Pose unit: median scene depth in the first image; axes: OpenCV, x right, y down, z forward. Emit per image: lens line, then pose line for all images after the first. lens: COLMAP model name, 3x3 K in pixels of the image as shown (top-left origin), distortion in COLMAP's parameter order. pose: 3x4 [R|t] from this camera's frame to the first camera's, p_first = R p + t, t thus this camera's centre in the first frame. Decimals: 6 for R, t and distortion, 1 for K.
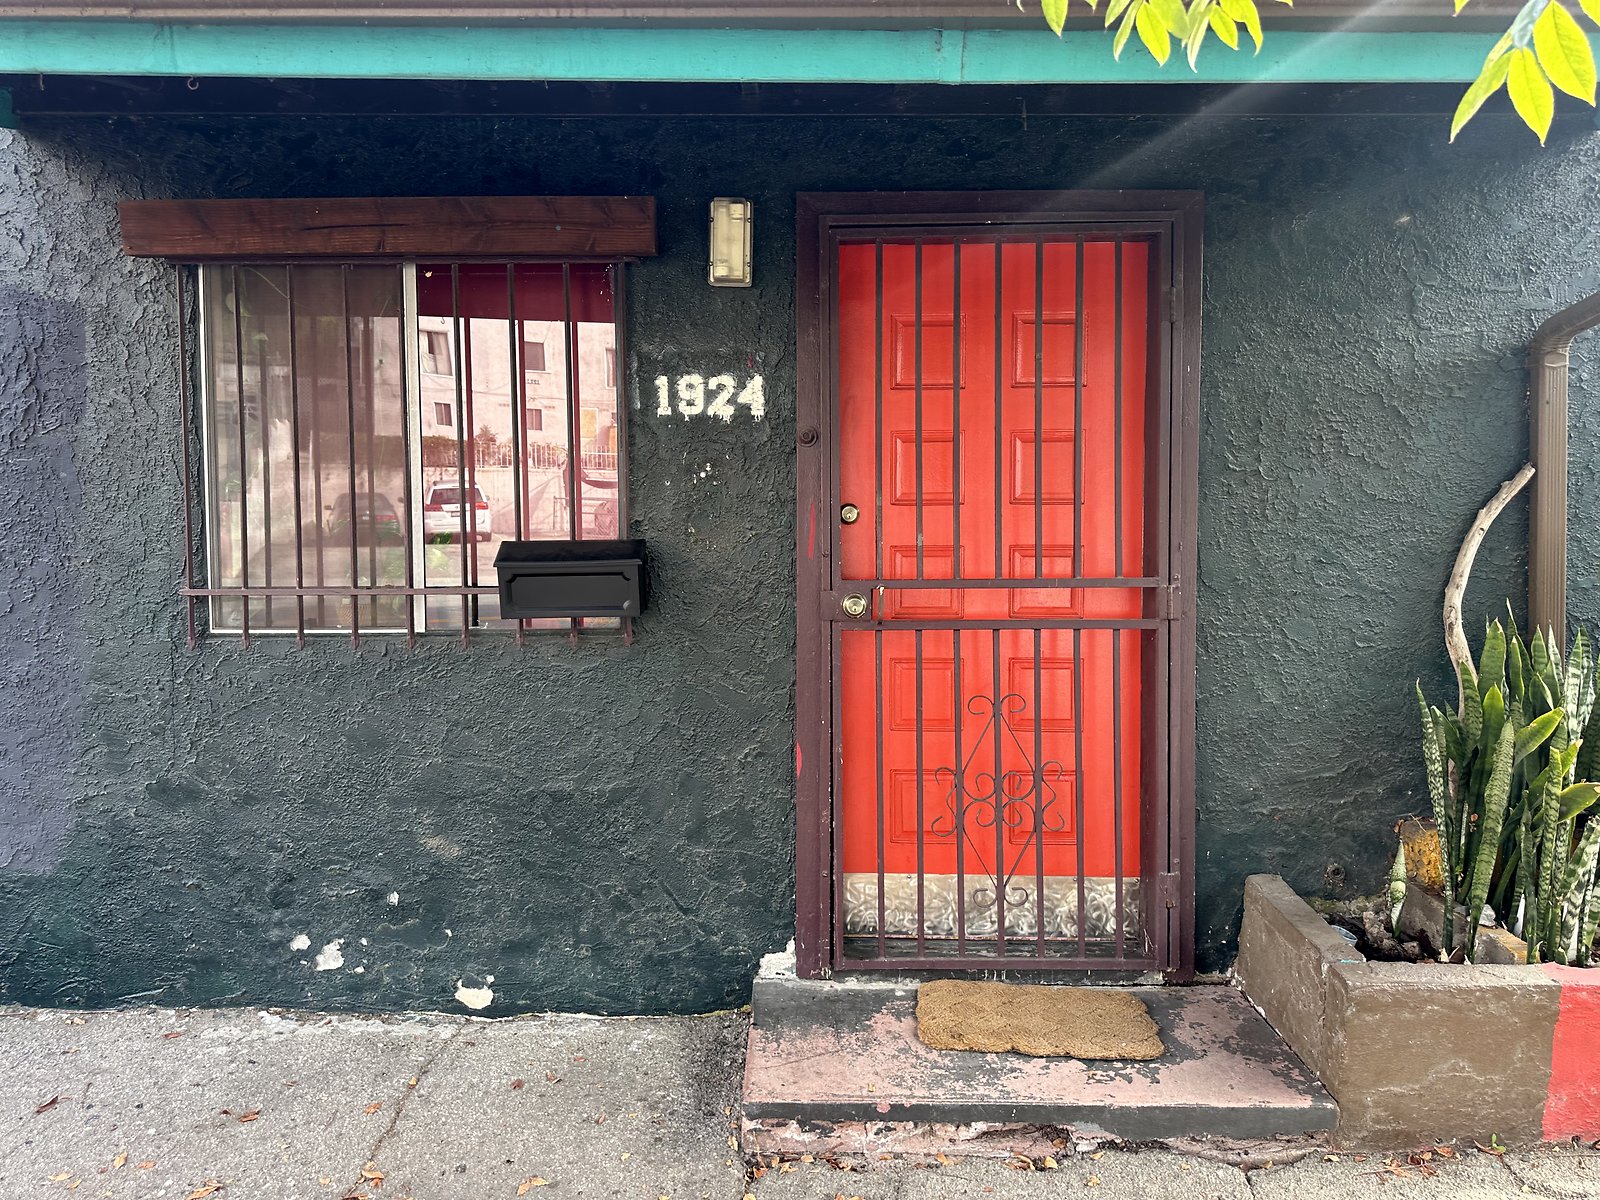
lens RADIAL K [[1118.3, 0, 802.0], [0, 1118.3, 597.6], [0, 0, 1]] dist [0.070288, -0.087711]
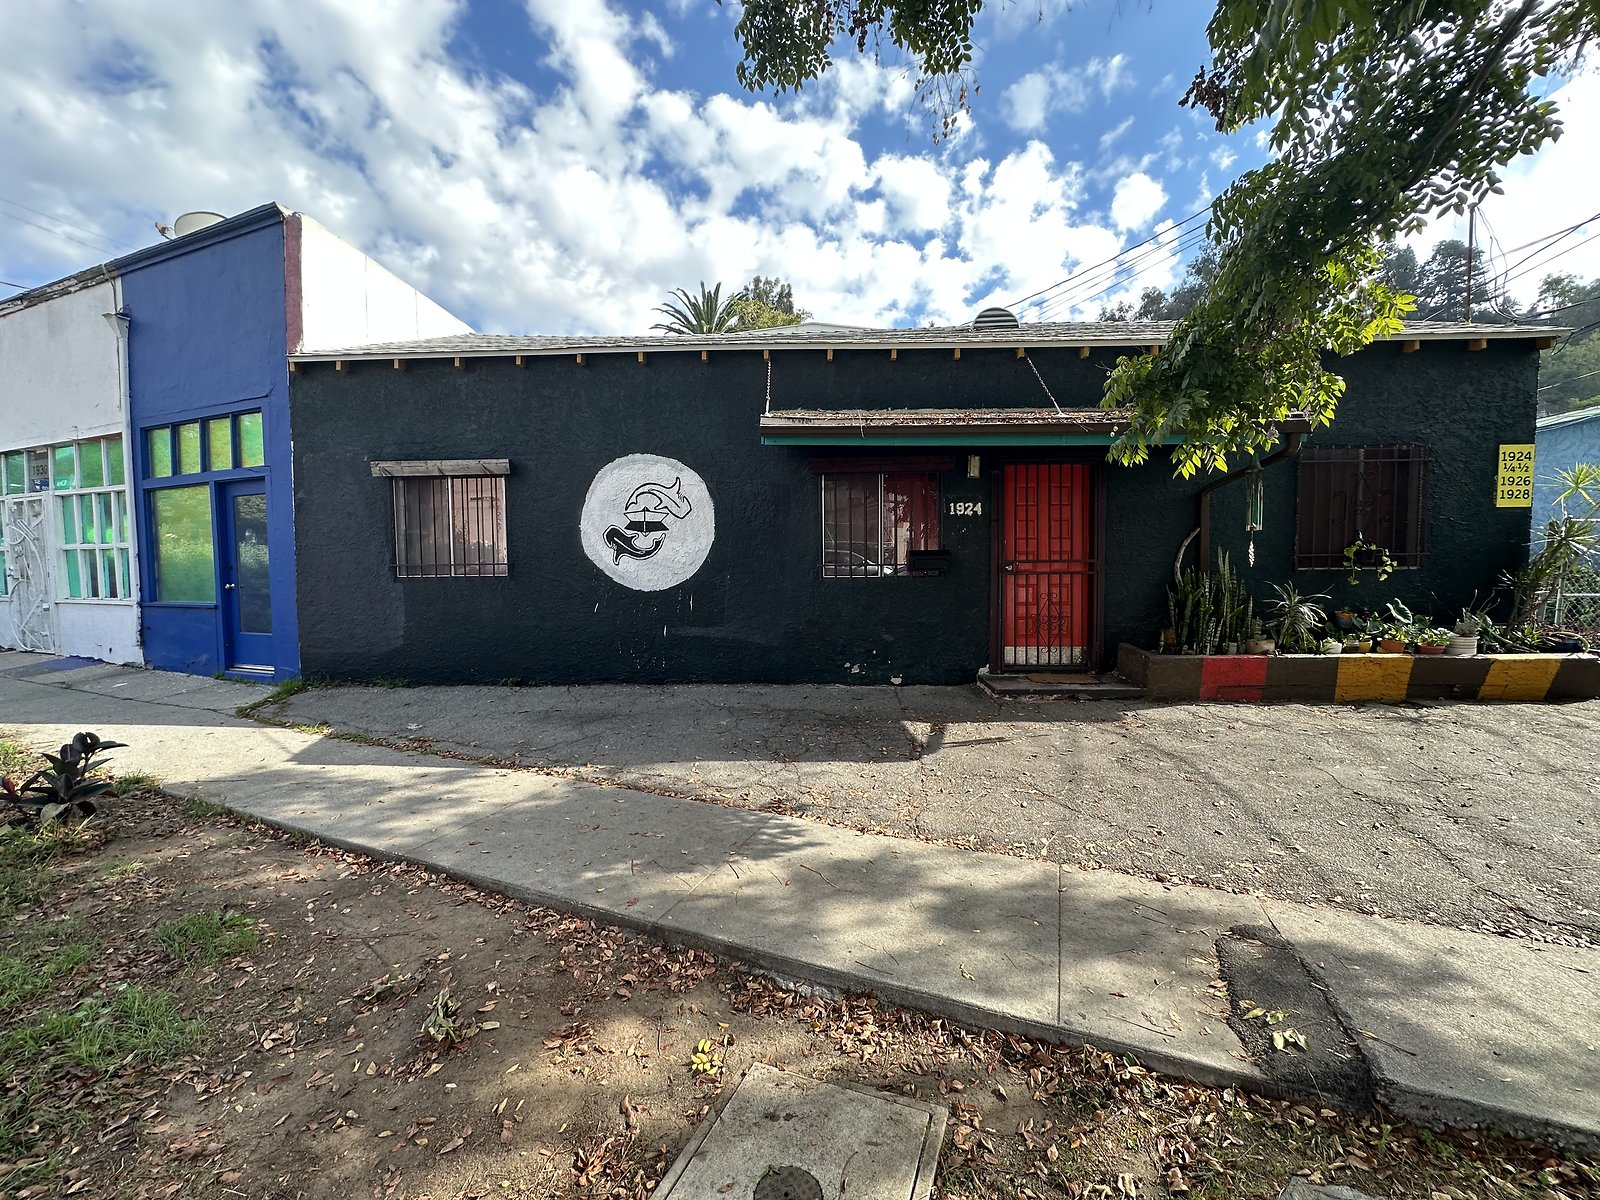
lens RADIAL K [[637.9, 0, 803.1], [0, 637.9, 601.1], [0, 0, 1]] dist [-0.006526, 0.002152]
pose [[0.999657, -0.004670, -0.025753, -0.544059], [0.004794, 0.999977, 0.004747, 0.098317], [0.025731, -0.004869, 0.999657, -1.020192]]
